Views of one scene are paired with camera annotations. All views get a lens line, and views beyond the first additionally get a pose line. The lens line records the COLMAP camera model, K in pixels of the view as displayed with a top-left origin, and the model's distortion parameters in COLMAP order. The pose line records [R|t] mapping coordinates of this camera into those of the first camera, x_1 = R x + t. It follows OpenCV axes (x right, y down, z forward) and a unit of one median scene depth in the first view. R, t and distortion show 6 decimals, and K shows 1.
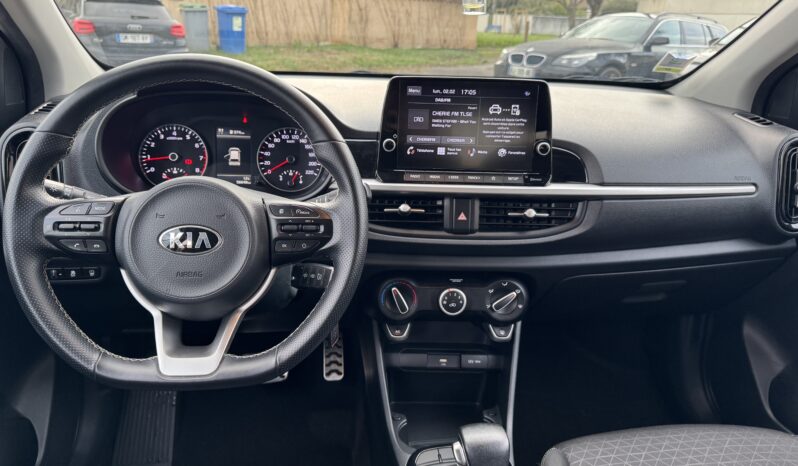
lens RADIAL K [[569.1, 0, 398.4], [0, 569.1, 235.1], [0, 0, 1]] dist [0.033818, -0.042287]
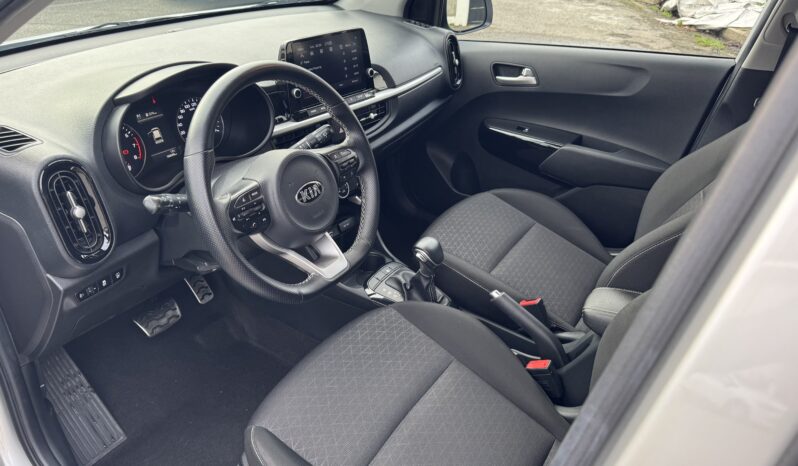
lens RADIAL K [[569.1, 0, 399.9], [0, 569.1, 232.1], [0, 0, 1]] dist [0.033818, -0.042287]
pose [[0.646900, -0.395500, 0.651997, -0.785027], [0.253089, 0.917883, 0.305676, -0.186252], [-0.719351, -0.032728, 0.693875, -0.127016]]
